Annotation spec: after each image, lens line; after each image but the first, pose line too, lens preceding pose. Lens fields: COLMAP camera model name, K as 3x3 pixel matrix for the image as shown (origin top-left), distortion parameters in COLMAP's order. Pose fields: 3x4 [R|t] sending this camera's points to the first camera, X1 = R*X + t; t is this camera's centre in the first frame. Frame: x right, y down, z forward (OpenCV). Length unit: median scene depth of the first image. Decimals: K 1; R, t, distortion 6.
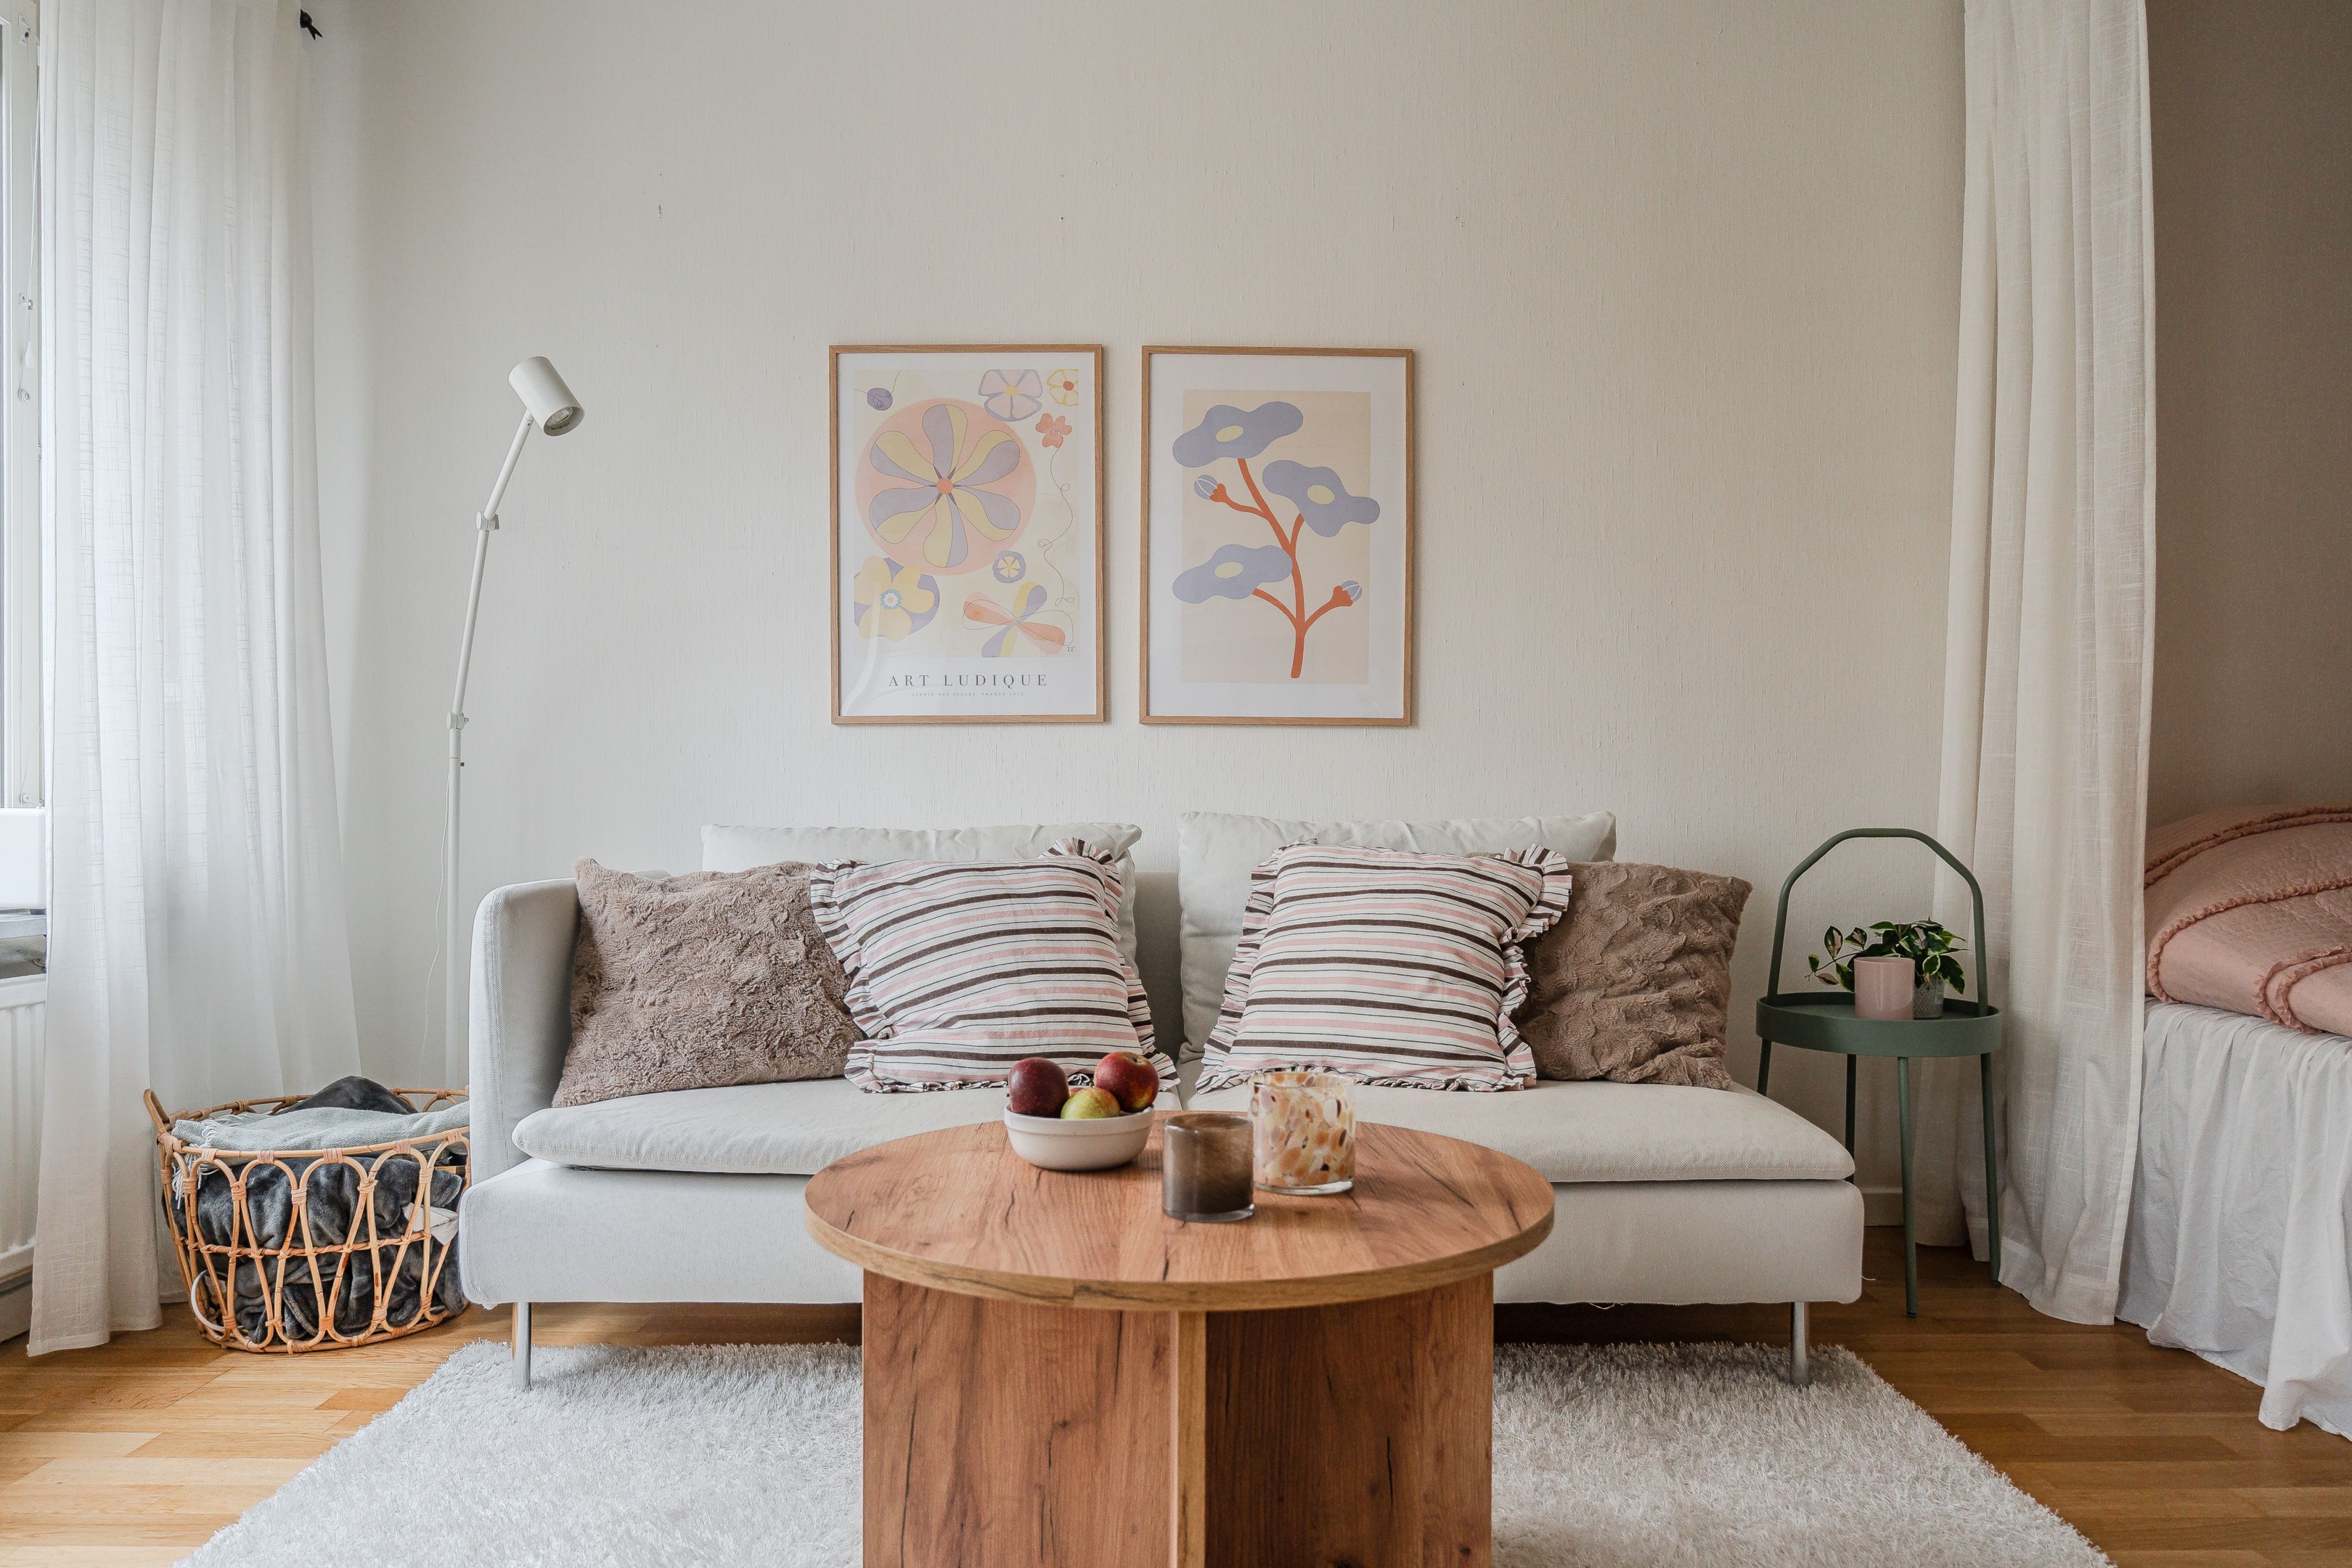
lens RADIAL K [[1652.6, 0, 1231.5], [0, 1652.6, 830.6], [0, 0, 1]] dist [-0.004961, 0.000837]
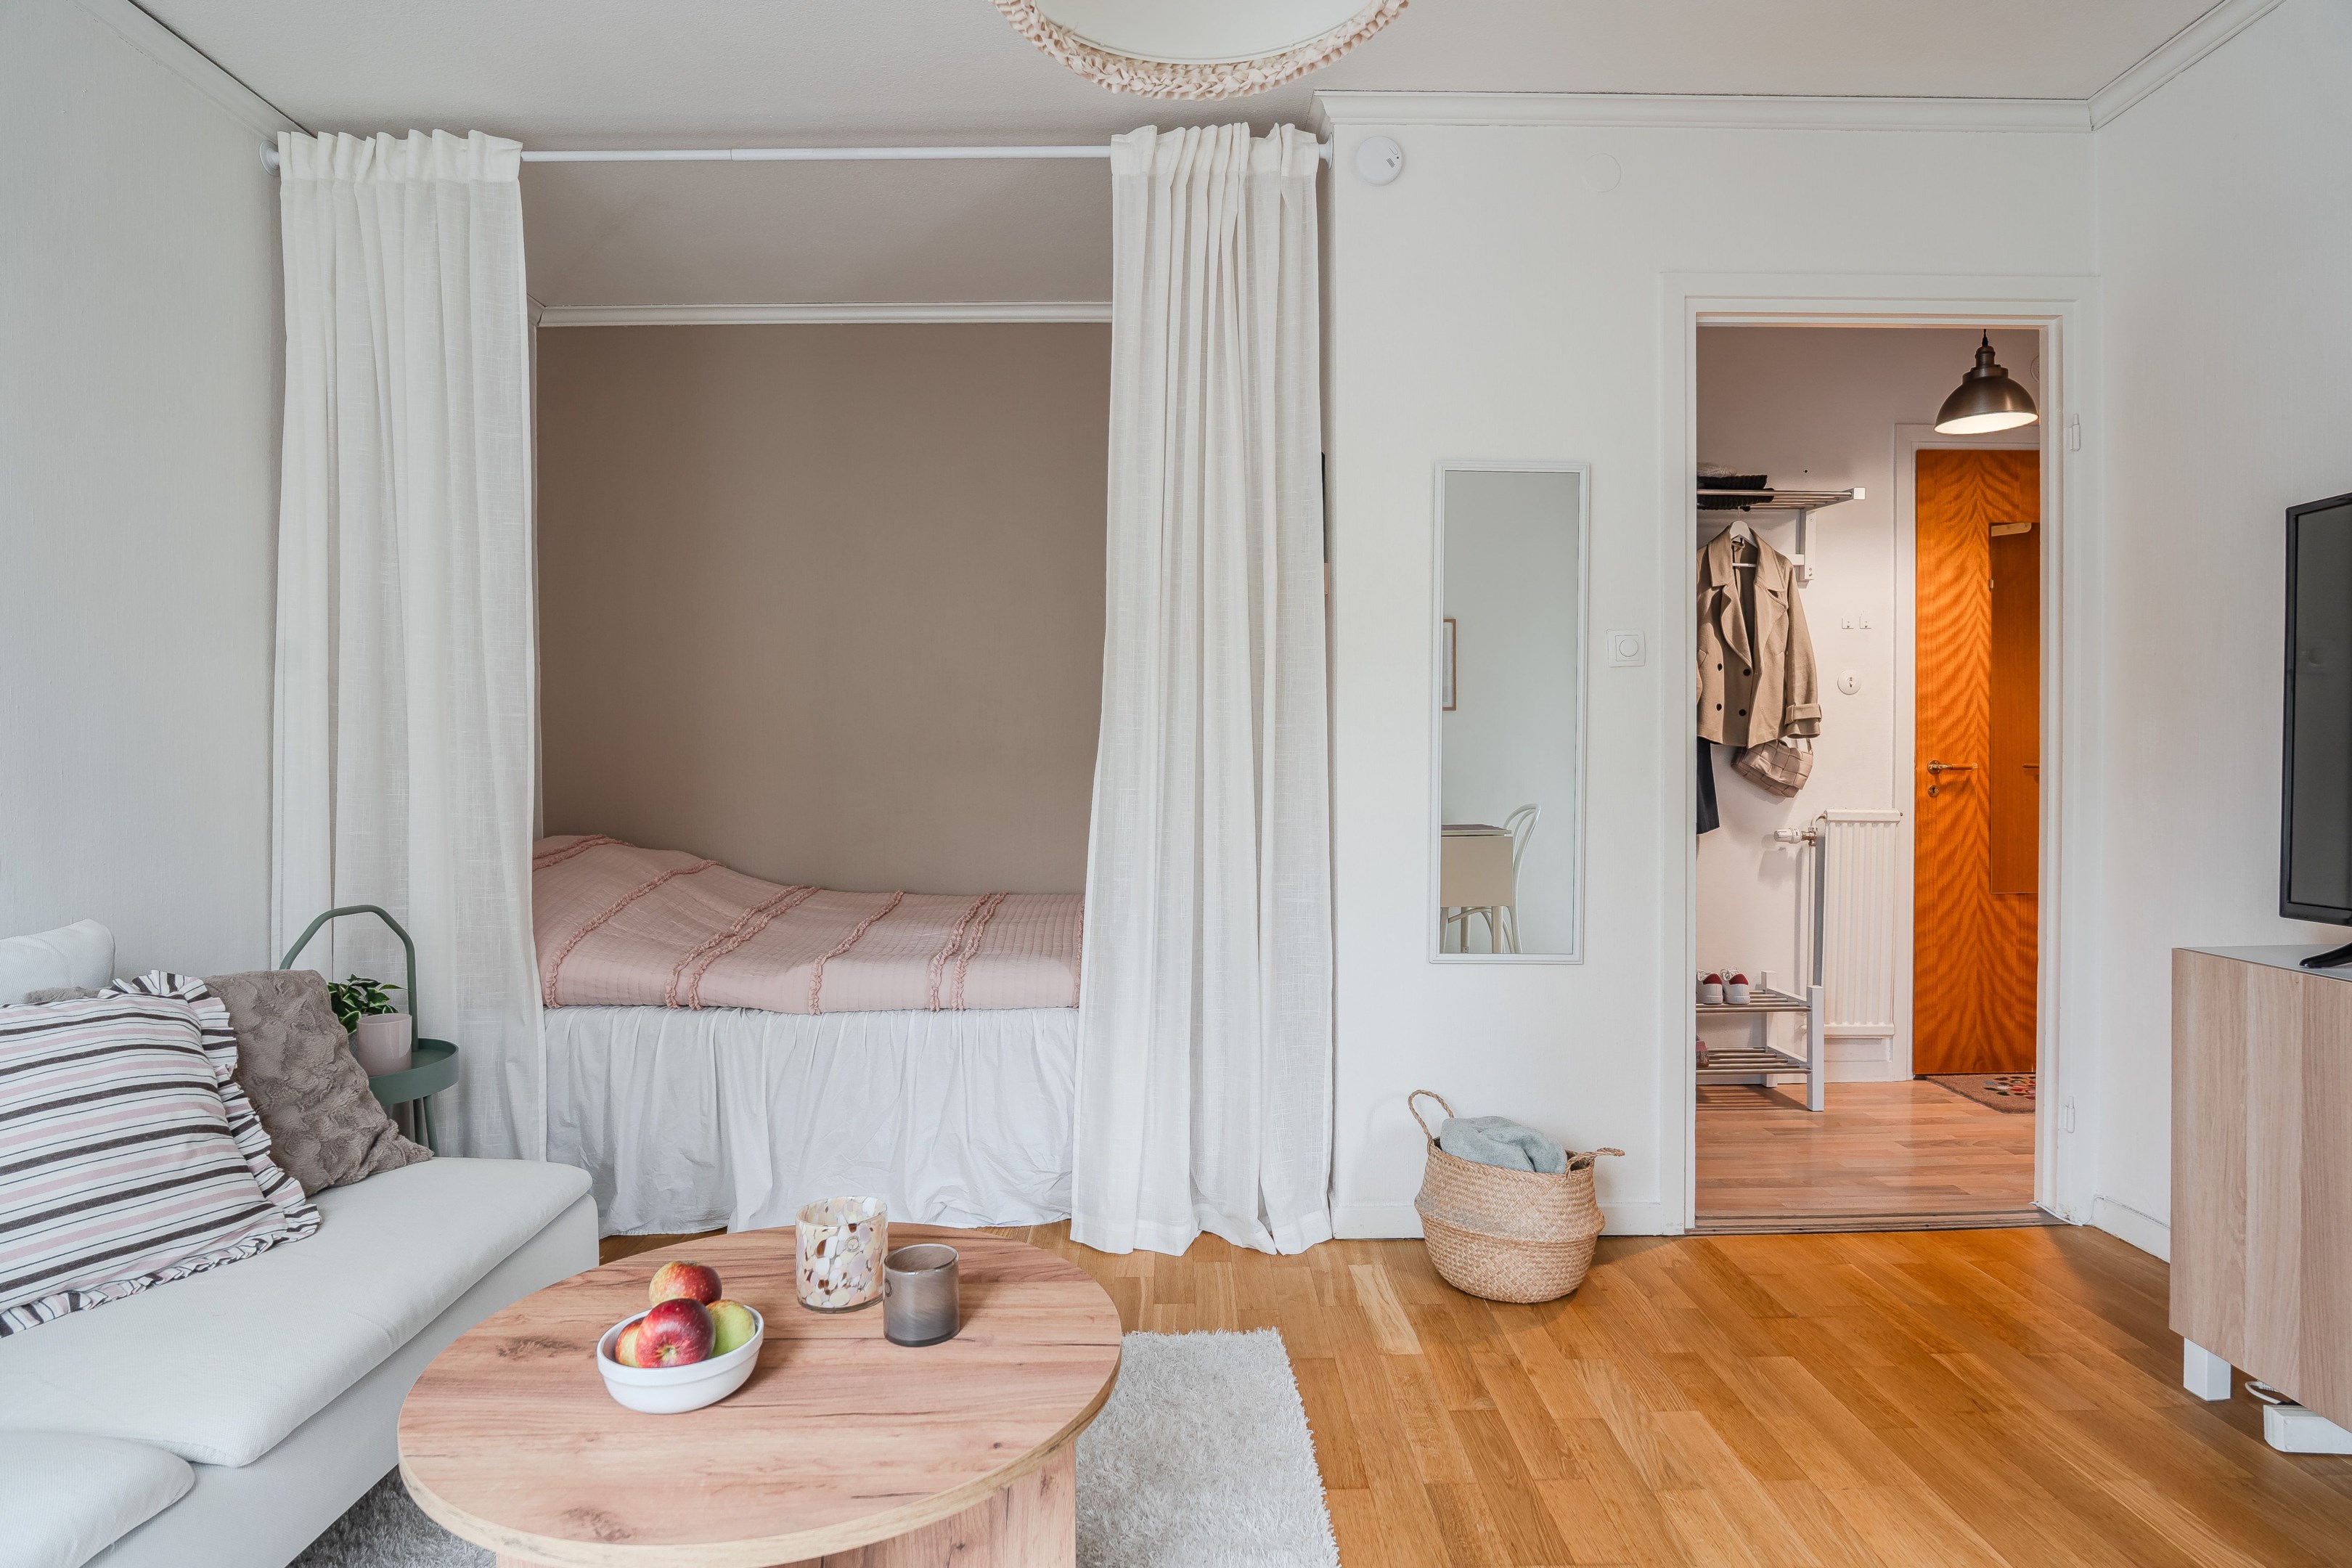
lens RADIAL K [[1269.4, 0, 1181.1], [0, 1269.4, 788.1], [0, 0, 1]] dist [-0.022161, 0.002788]
pose [[0.016627, -0.022449, 0.999610, -0.530180], [0.014604, 0.999647, 0.022207, -0.106141], [-0.999755, 0.014229, 0.016949, 0.446467]]
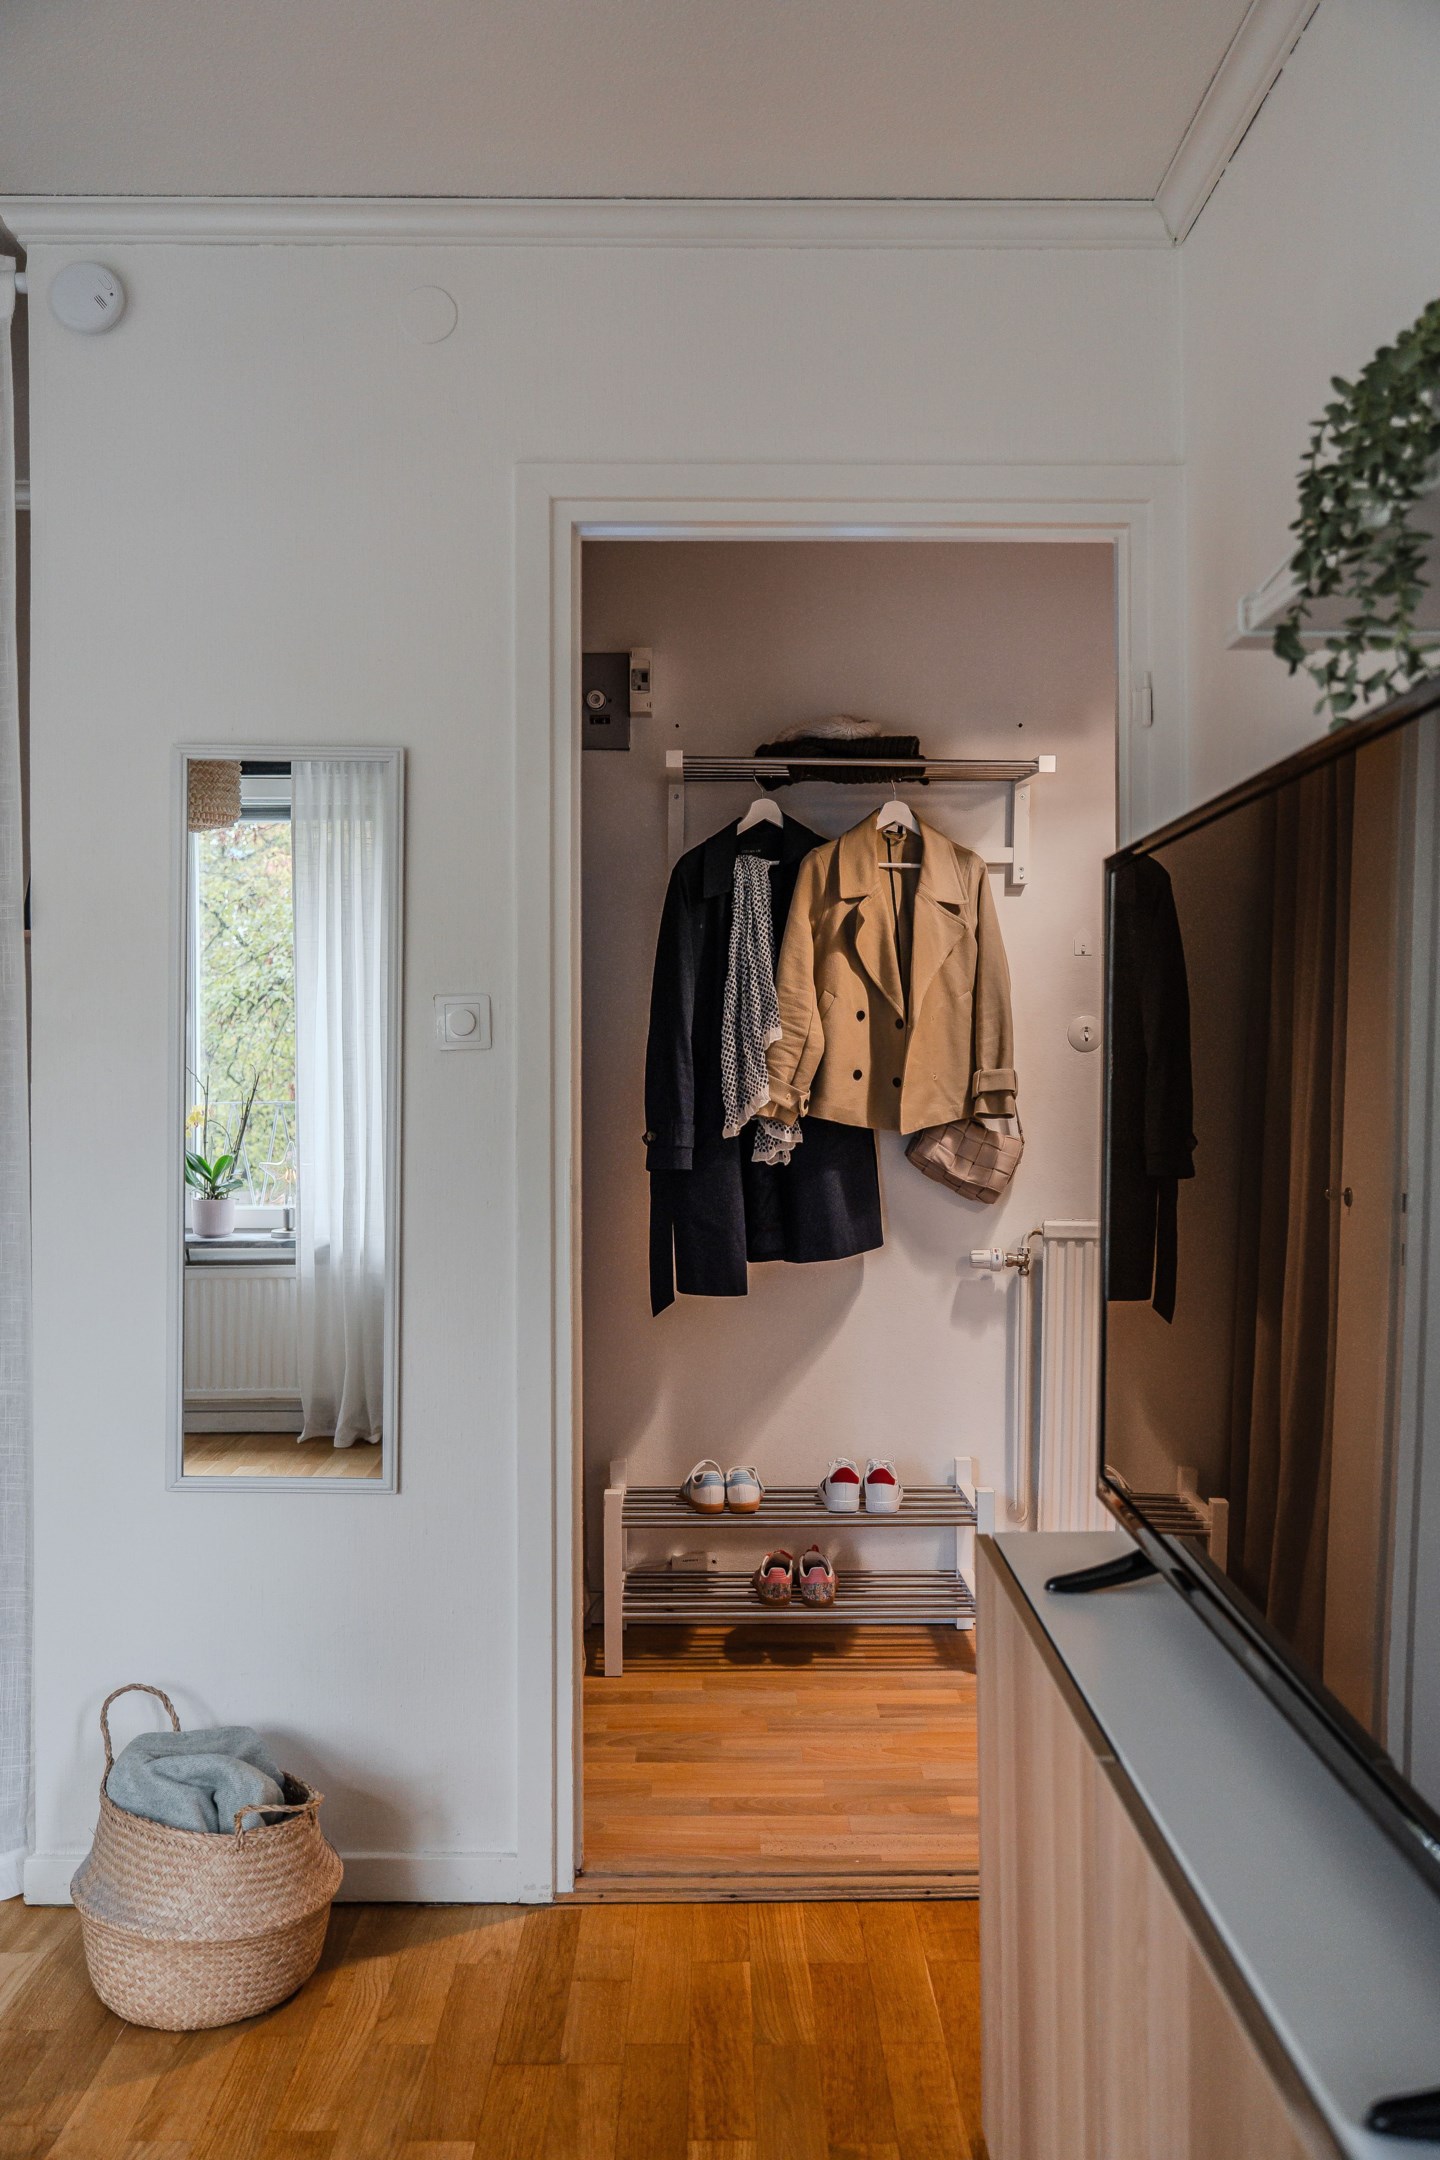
lens RADIAL K [[1771.9, 0, 720.0], [0, 1771.9, 1080.0], [0, 0, 1]] dist [0.000144, -0.004229]
pose [[0.019159, -0.013892, 0.999720, -0.452244], [0.010148, 0.999855, 0.013699, -0.177366], [-0.999765, 0.009882, 0.019297, -0.091894]]
